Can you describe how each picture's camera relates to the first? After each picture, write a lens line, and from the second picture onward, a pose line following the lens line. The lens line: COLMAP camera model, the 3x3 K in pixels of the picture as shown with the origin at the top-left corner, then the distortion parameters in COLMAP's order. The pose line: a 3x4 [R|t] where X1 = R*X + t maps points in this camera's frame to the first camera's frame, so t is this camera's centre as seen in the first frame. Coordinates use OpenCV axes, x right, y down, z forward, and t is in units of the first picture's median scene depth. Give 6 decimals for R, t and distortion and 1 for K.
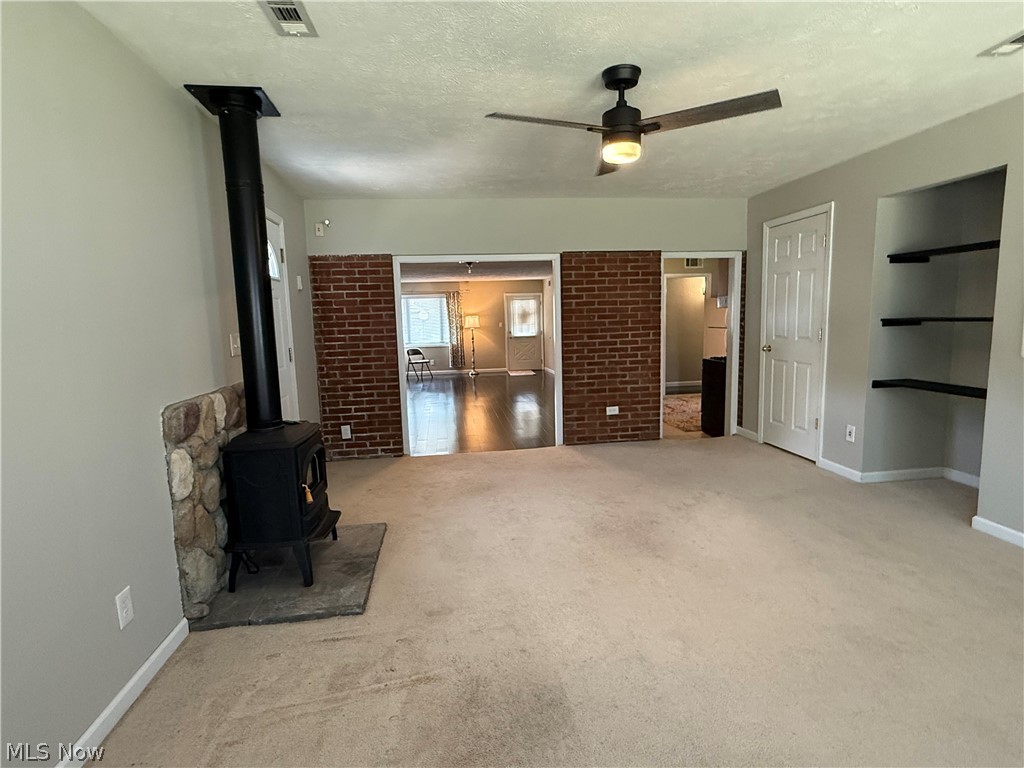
lens RADIAL K [[527.6, 0, 507.7], [0, 527.6, 383.1], [0, 0, 1]] dist [0.000714, 0.000233]
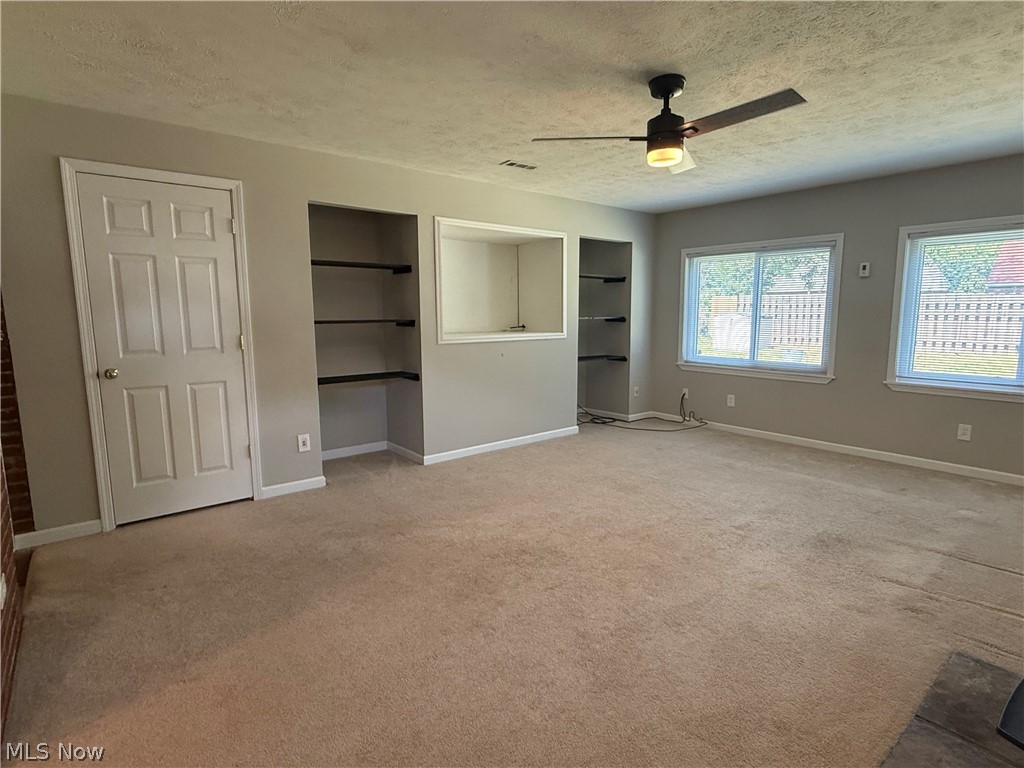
lens RADIAL K [[527.6, 0, 507.7], [0, 527.6, 383.1], [0, 0, 1]] dist [0.000714, 0.000233]
pose [[-0.534116, -0.086112, 0.841014, -0.311719], [0.122464, 0.976426, 0.177752, -0.124682], [-0.836494, 0.197934, -0.510979, 1.078894]]
